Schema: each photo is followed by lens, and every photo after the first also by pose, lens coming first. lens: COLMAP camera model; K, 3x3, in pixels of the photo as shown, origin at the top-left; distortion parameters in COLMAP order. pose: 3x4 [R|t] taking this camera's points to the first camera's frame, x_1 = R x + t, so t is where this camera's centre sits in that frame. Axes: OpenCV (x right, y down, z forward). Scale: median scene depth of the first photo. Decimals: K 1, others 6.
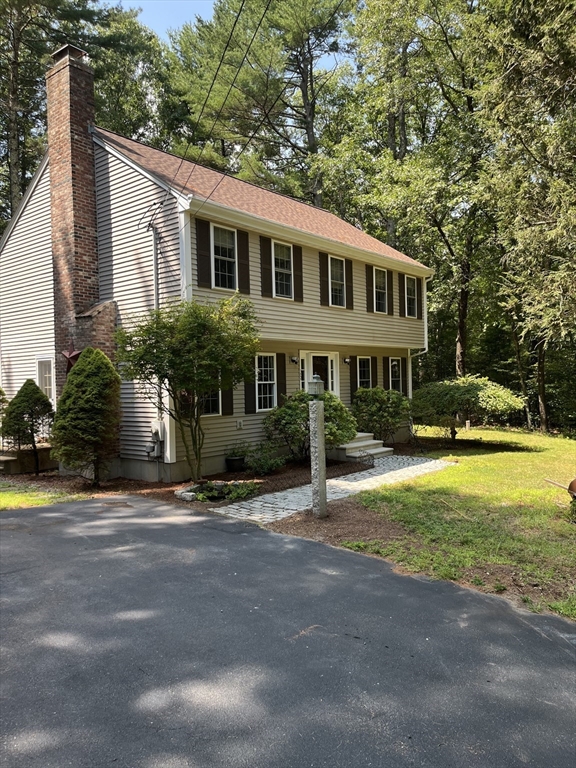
lens RADIAL K [[589.3, 0, 288.0], [0, 589.3, 384.0], [0, 0, 1]] dist [0.071919, -0.122291]
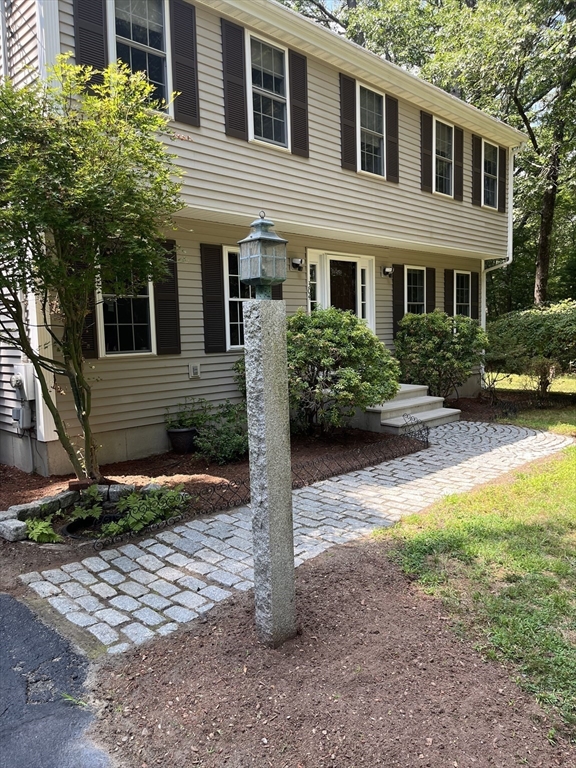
lens RADIAL K [[589.3, 0, 288.0], [0, 589.3, 384.0], [0, 0, 1]] dist [0.071919, -0.122291]
pose [[0.996450, 0.003763, -0.084101, 0.050501], [0.003850, 0.995918, 0.090178, 0.025566], [0.084097, -0.090182, 0.992368, 0.372636]]
